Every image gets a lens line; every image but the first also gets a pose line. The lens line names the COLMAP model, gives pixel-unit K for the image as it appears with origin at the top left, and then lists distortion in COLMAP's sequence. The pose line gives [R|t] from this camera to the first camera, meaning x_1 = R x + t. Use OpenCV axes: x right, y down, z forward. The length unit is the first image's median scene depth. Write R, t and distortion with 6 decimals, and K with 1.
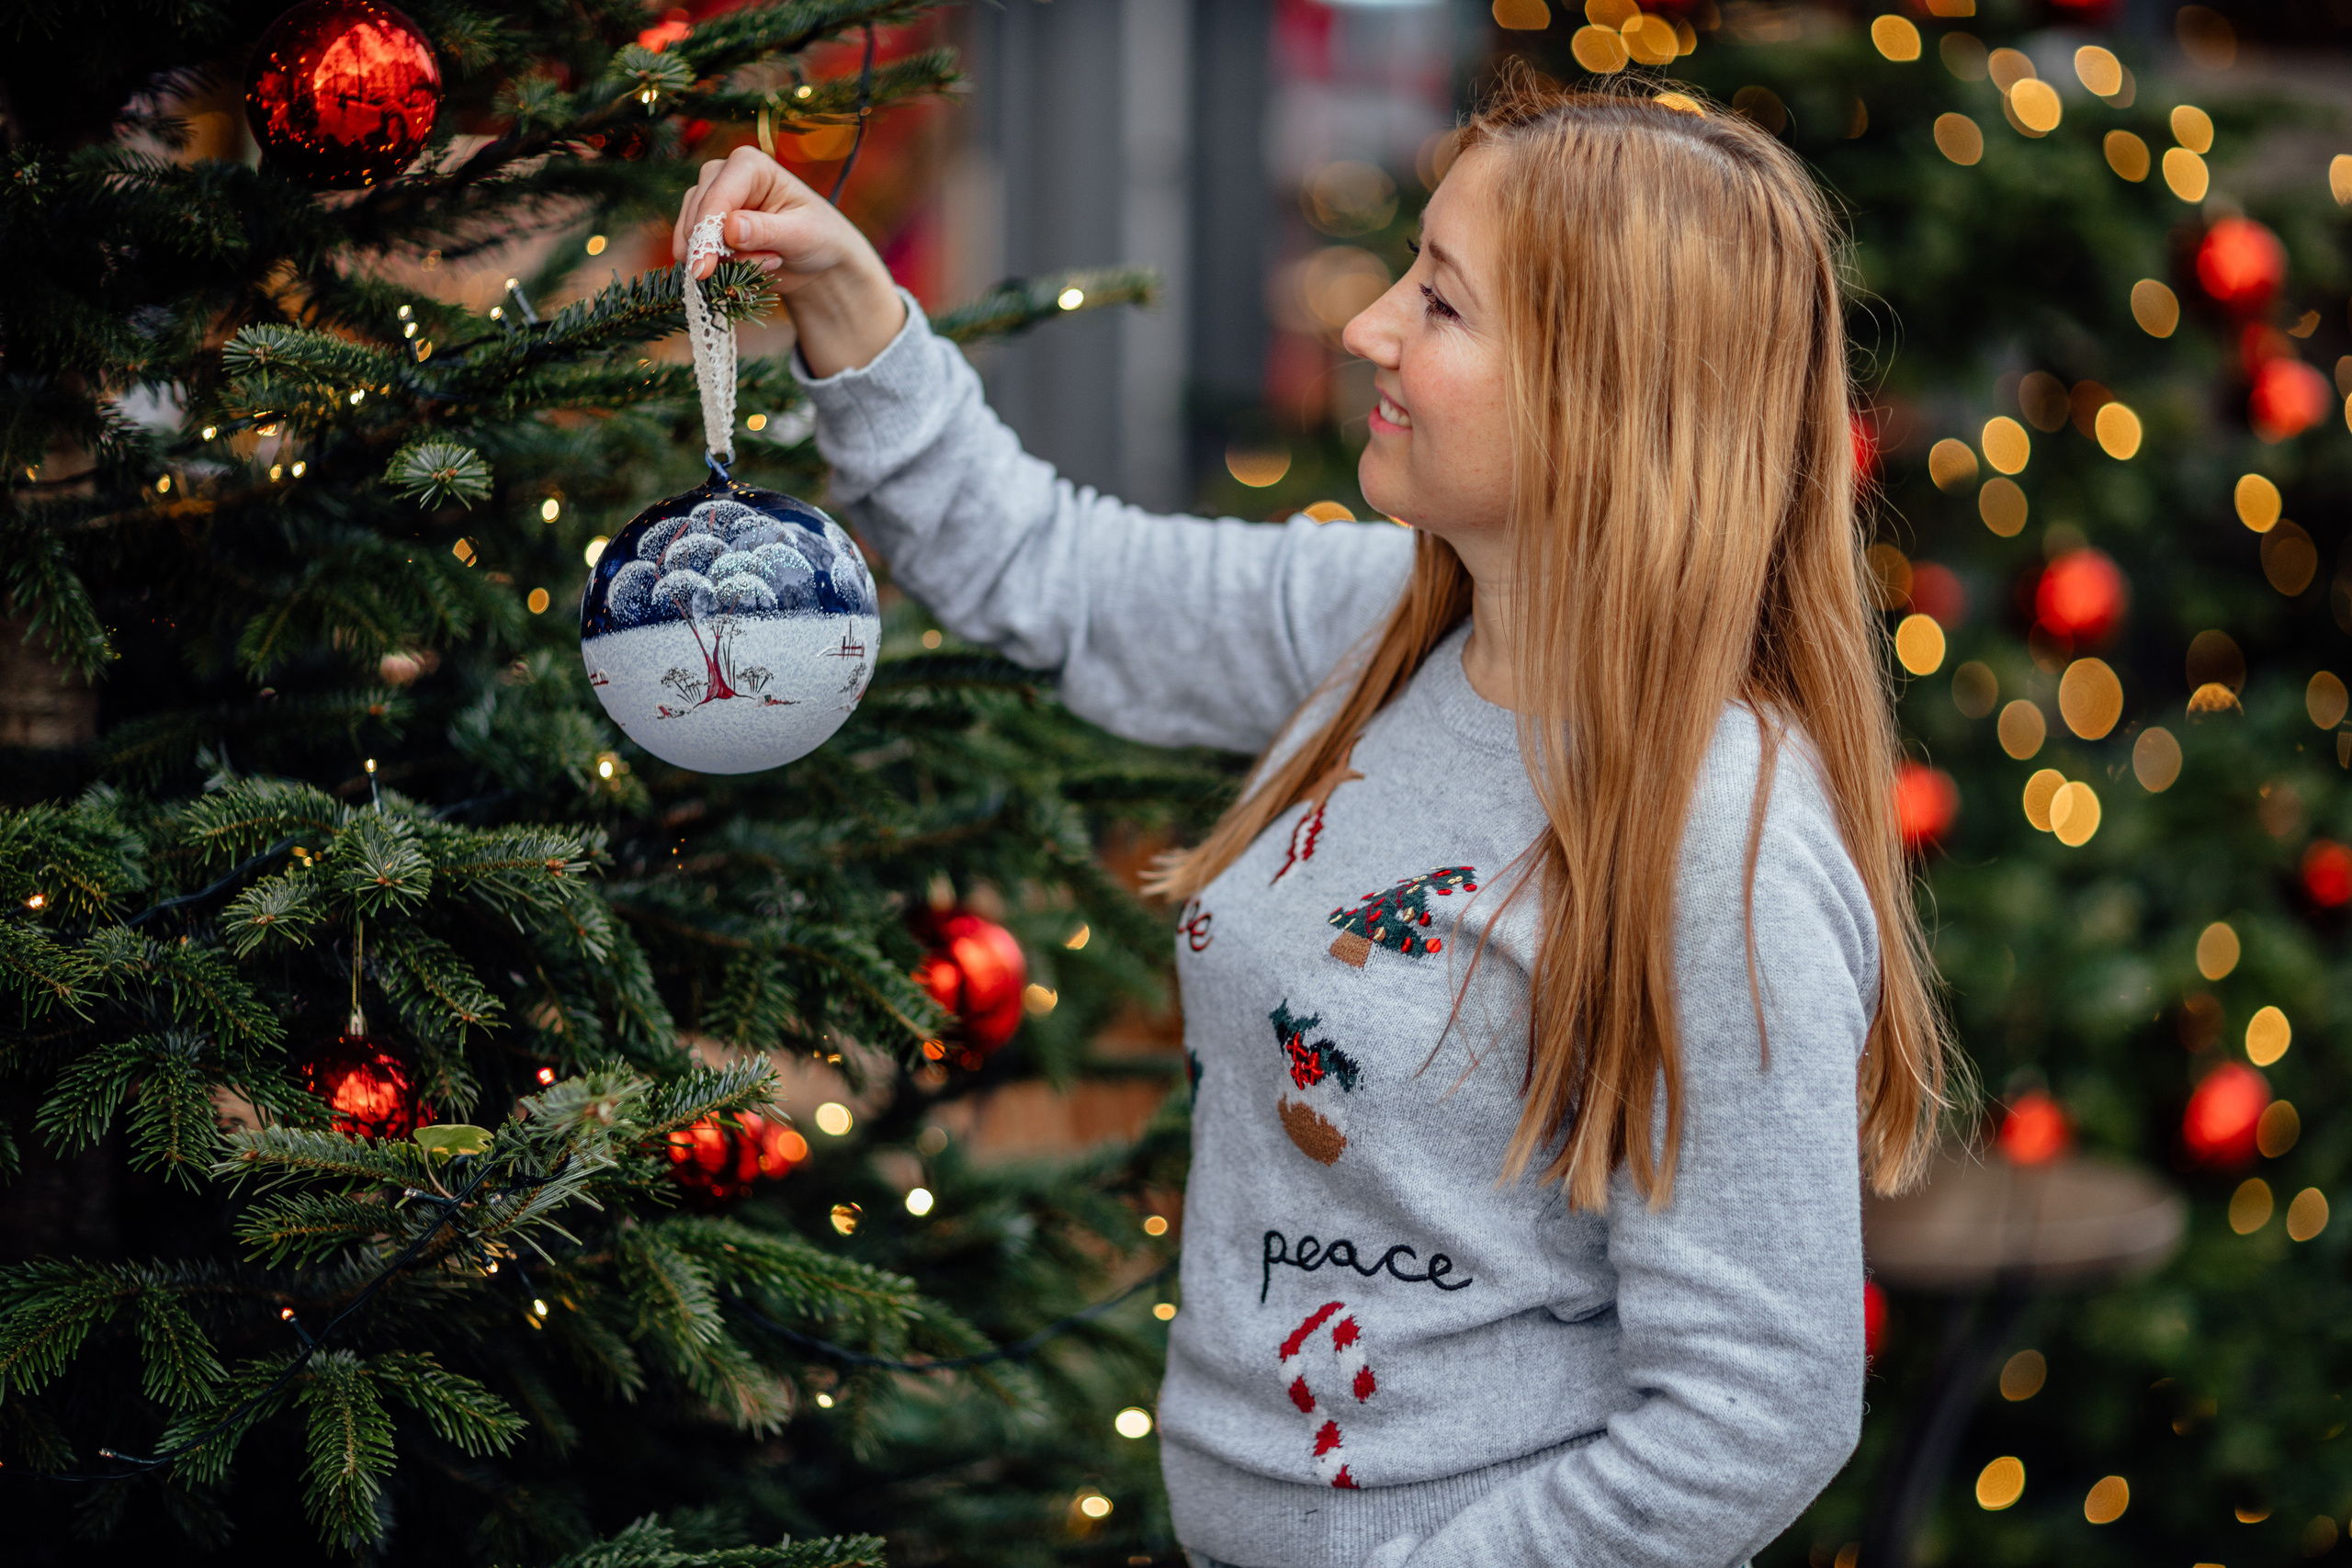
lens RADIAL K [[6450.8, 0, 1176.0], [0, 6450.8, 784.0], [0, 0, 1]] dist [0.057893, -0.636164]
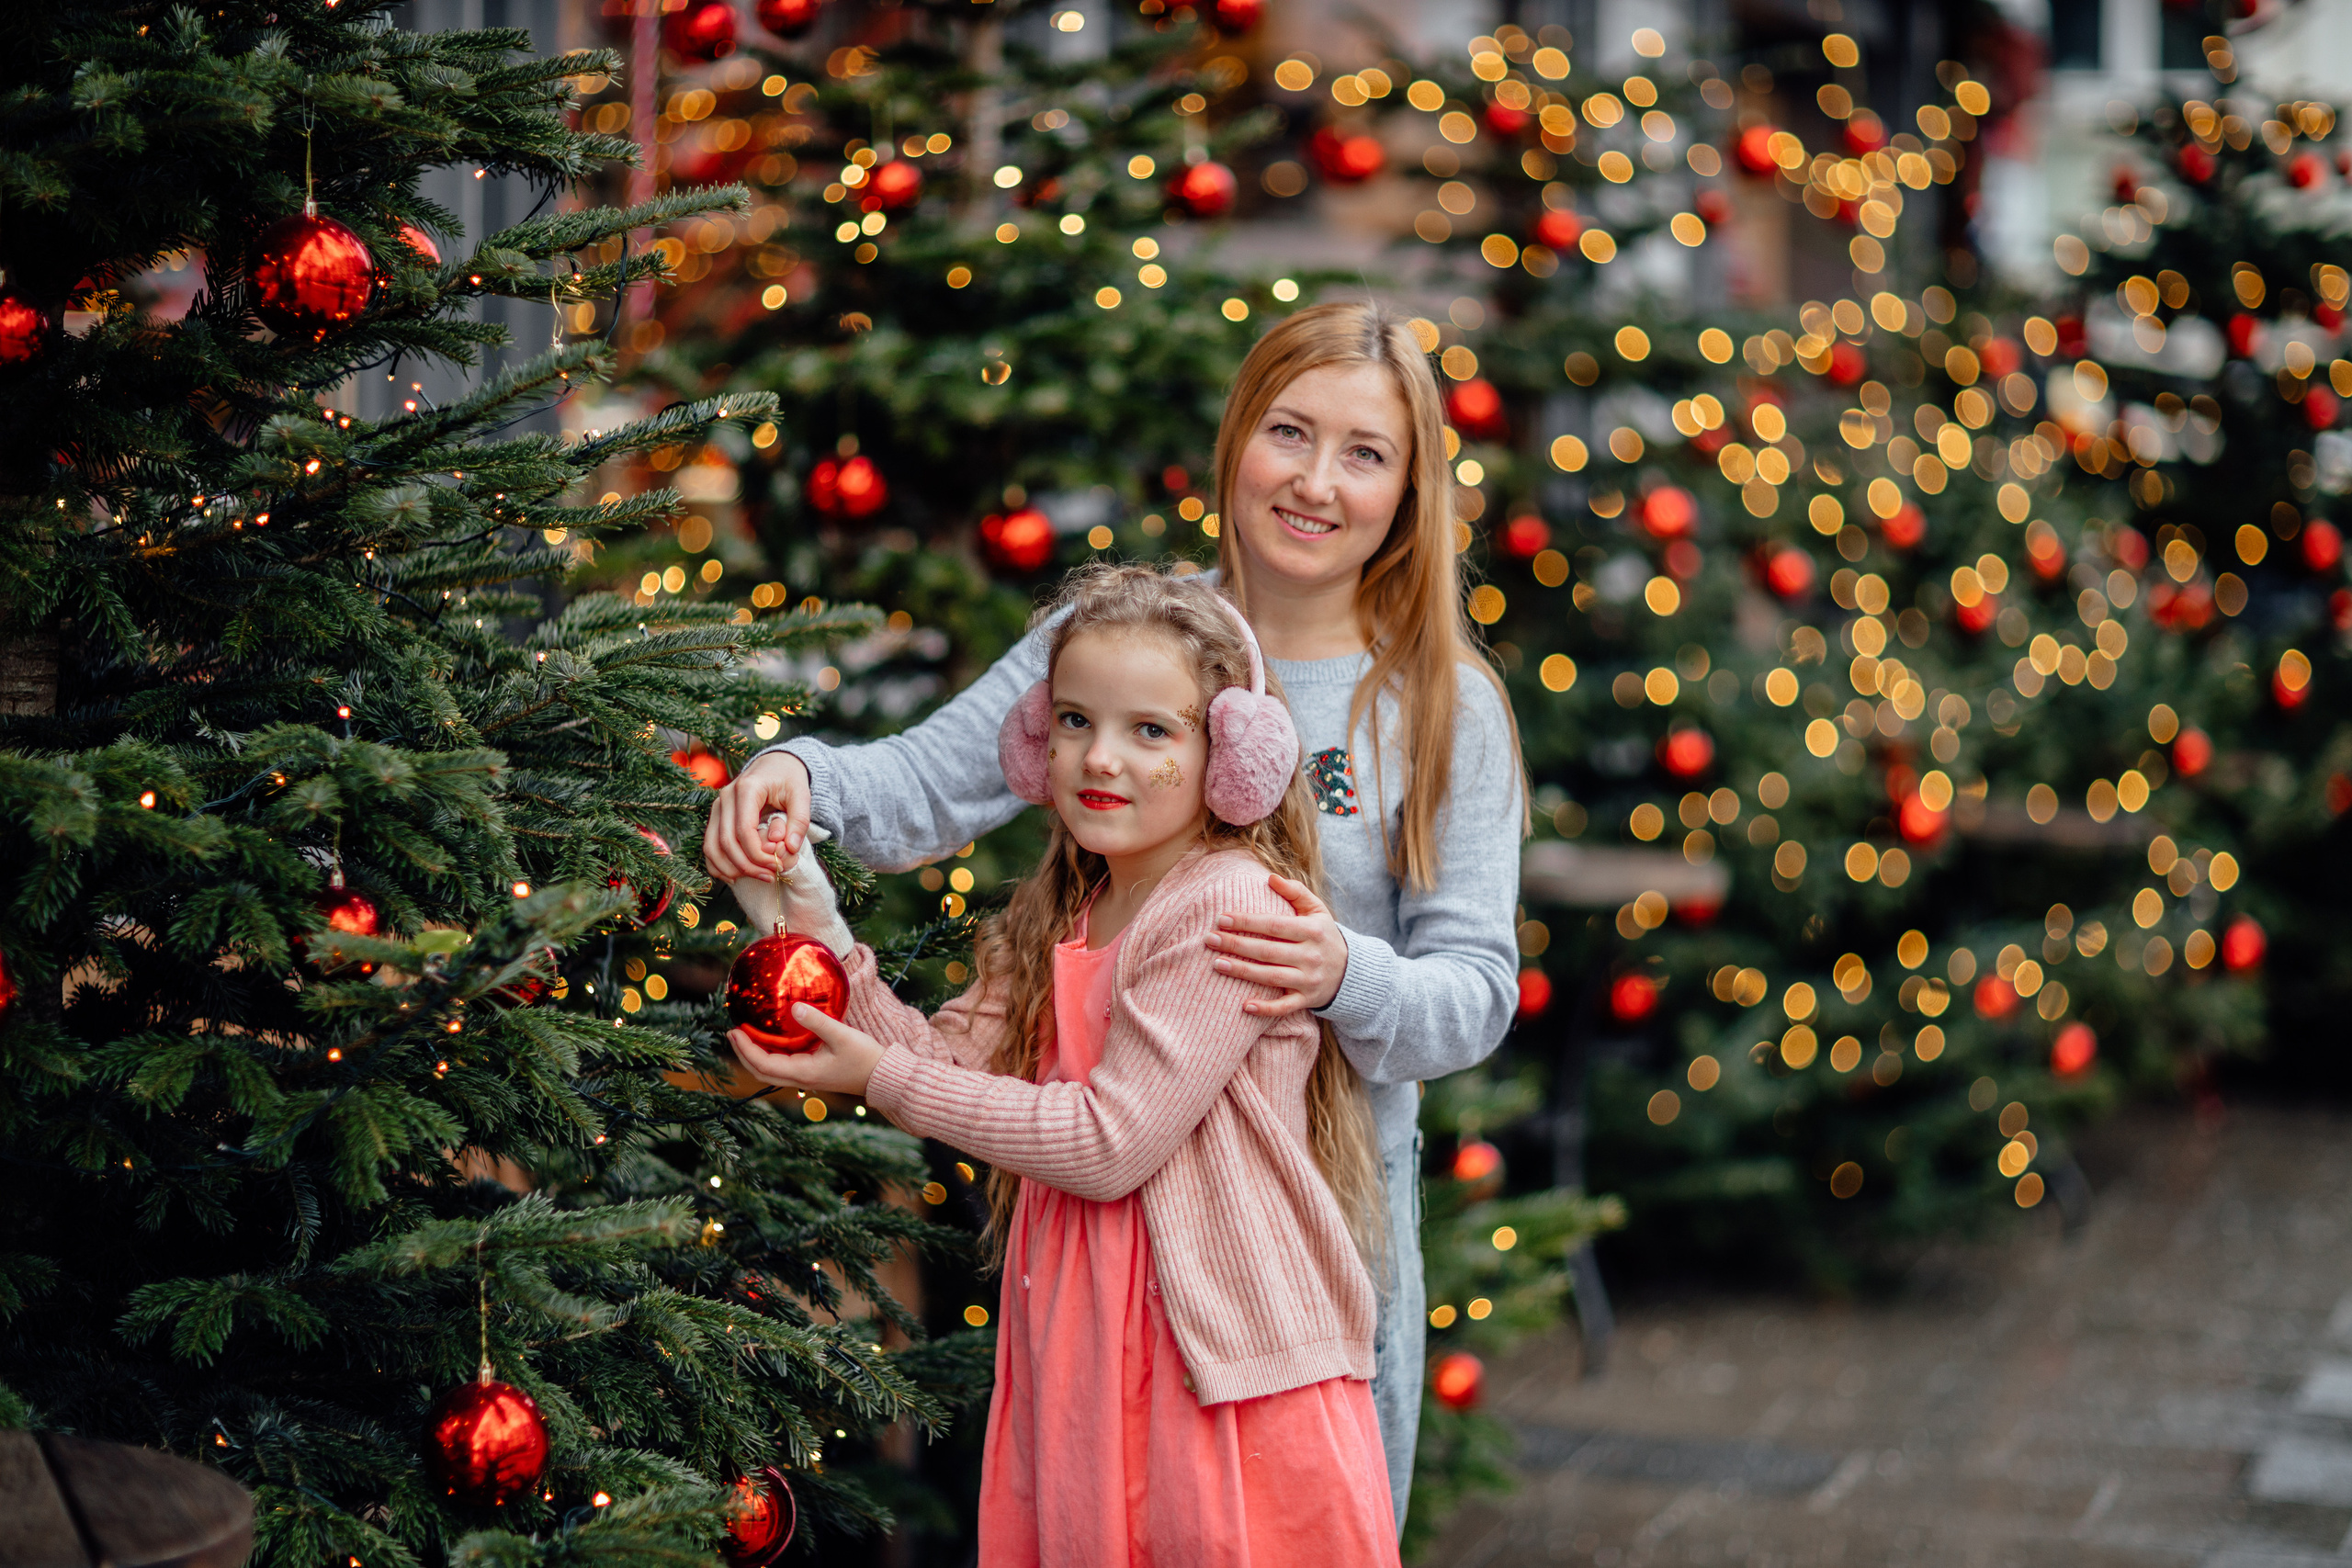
lens RADIAL K [[6438.7, 0, 1177.4], [0, 6438.7, 976.6], [0, 0, 1]] dist [0.031773, 6.304530]
pose [[0.980177, -0.024448, 0.196608, -0.235480], [0.023325, 0.999696, 0.008026, 0.052766], [-0.196745, -0.003281, 0.980449, -0.561913]]
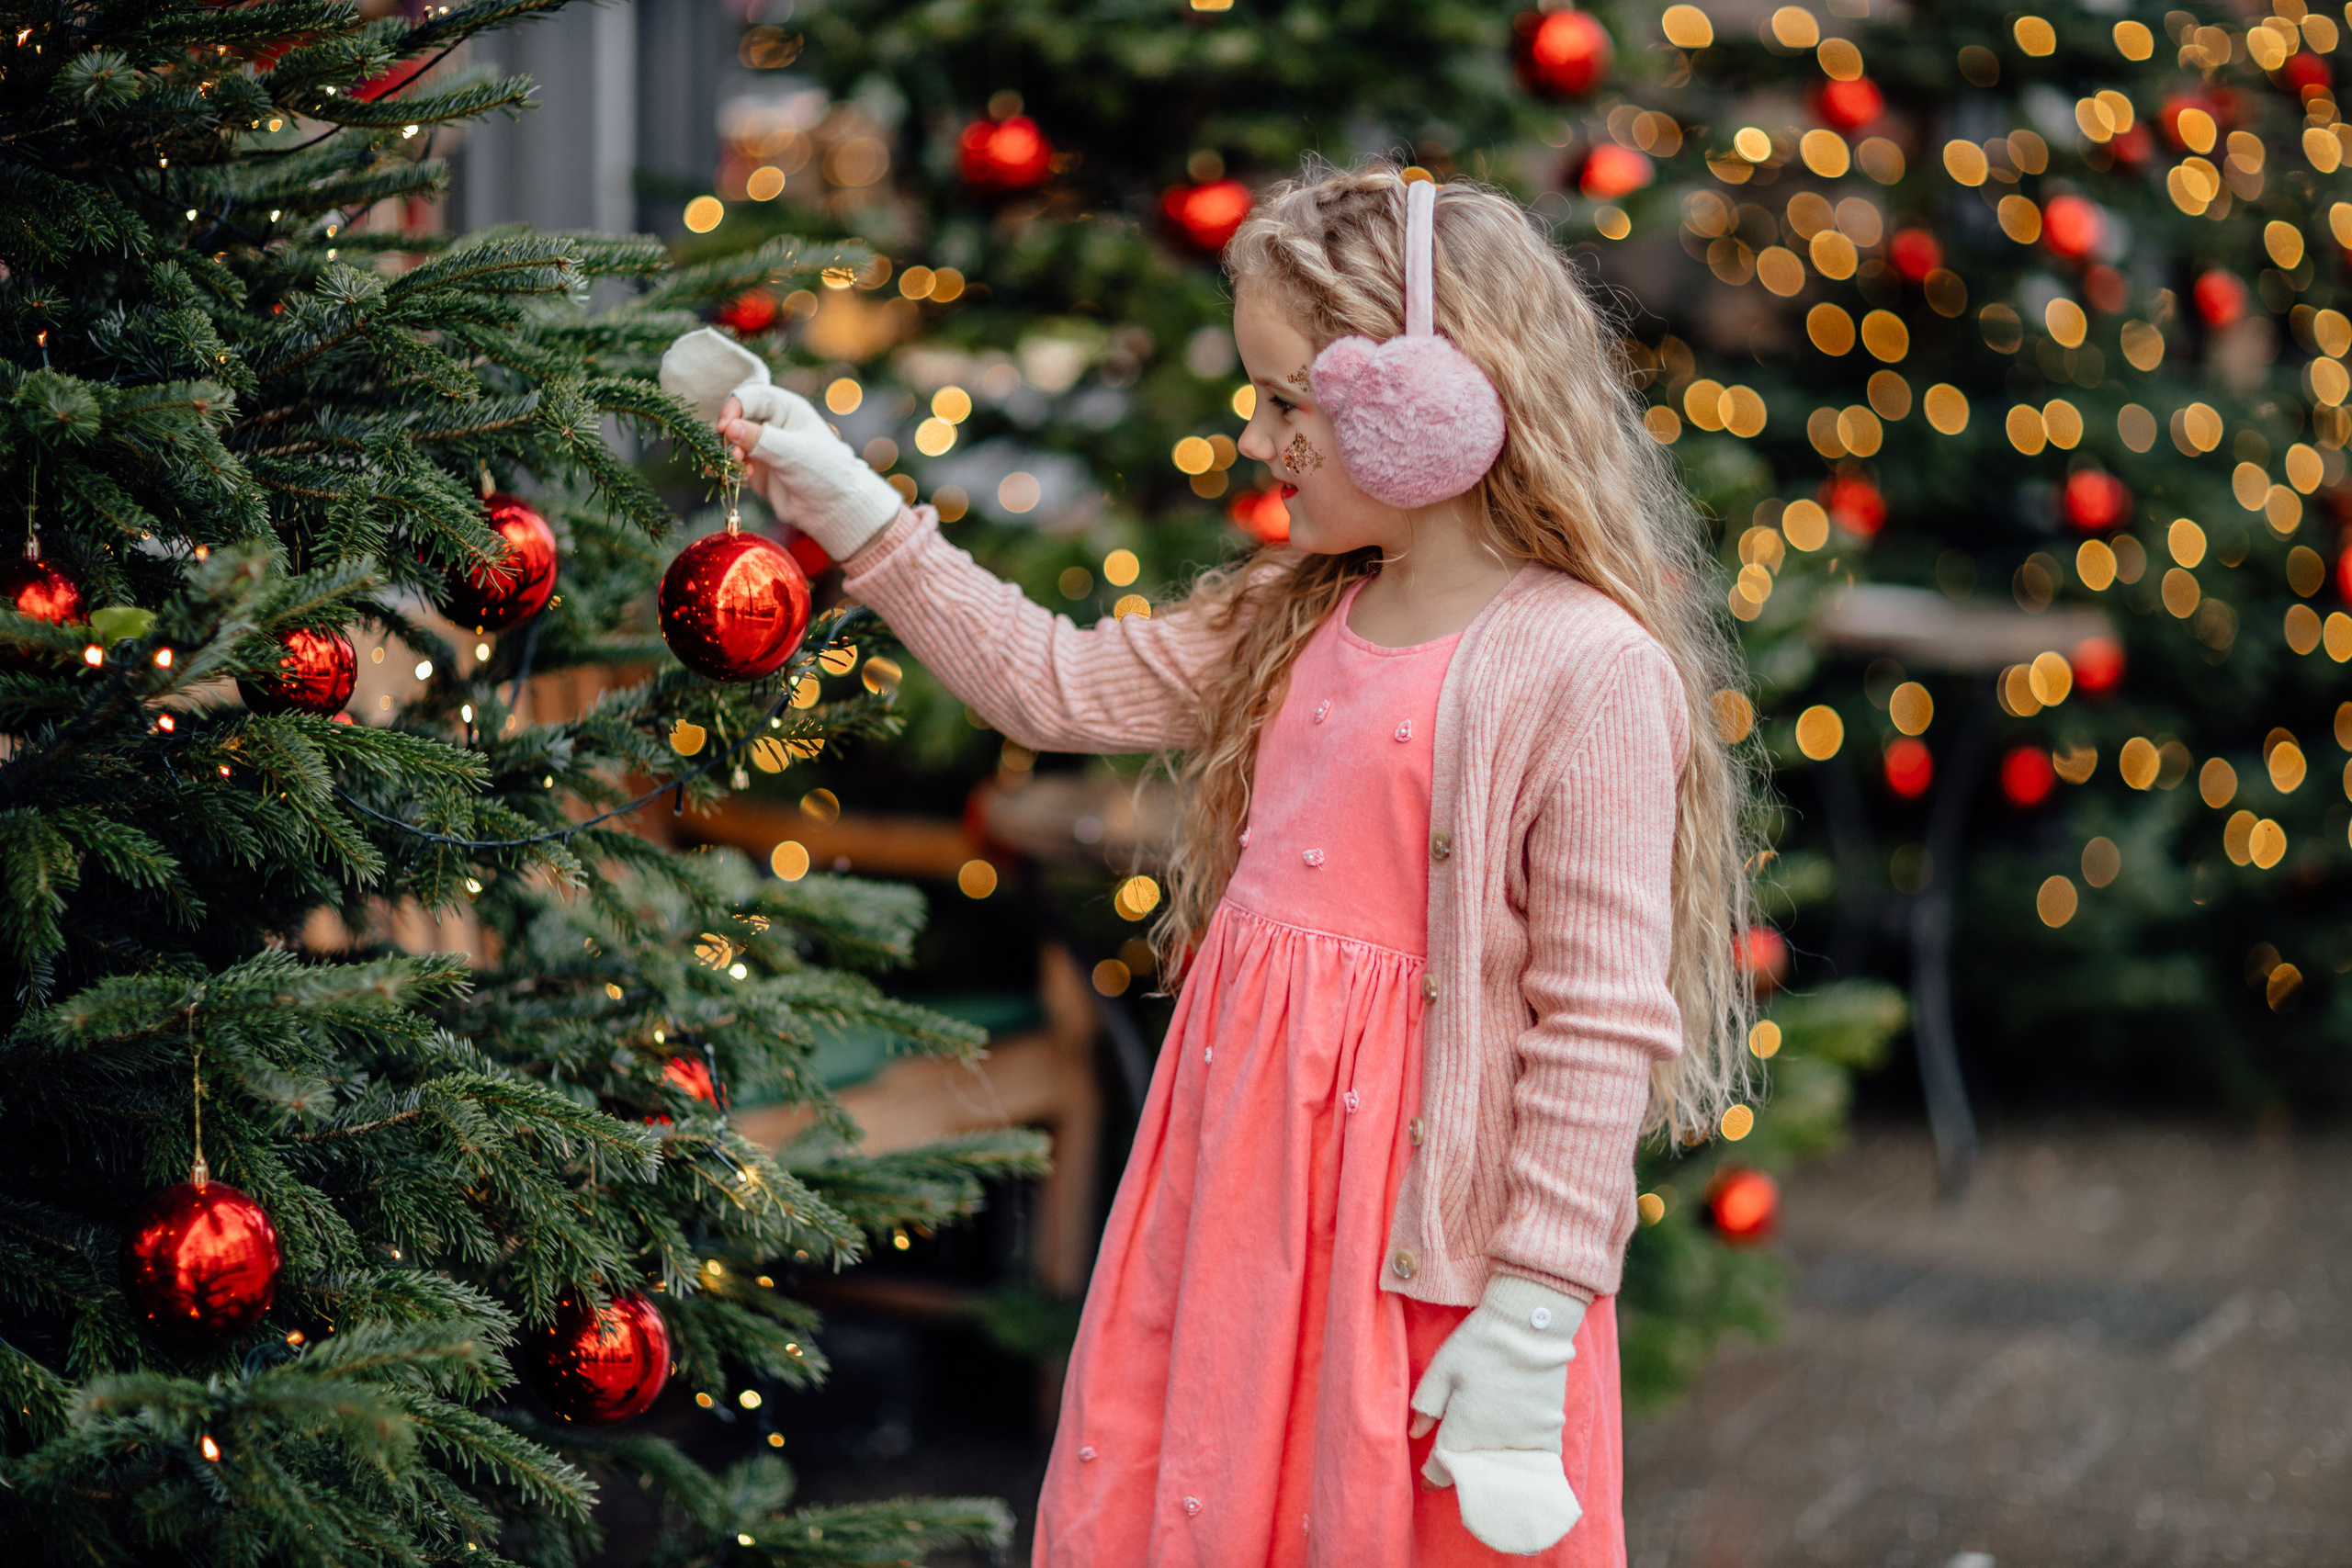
lens RADIAL K [[6450.8, 0, 1176.0], [0, 6450.8, 784.0], [0, 0, 1]] dist [0.057893, -0.636164]
pose [[0.995380, -0.013696, 0.095036, -0.027296], [0.013357, 0.999902, 0.004195, 0.080120], [-0.095084, -0.002907, 0.995465, -0.251460]]
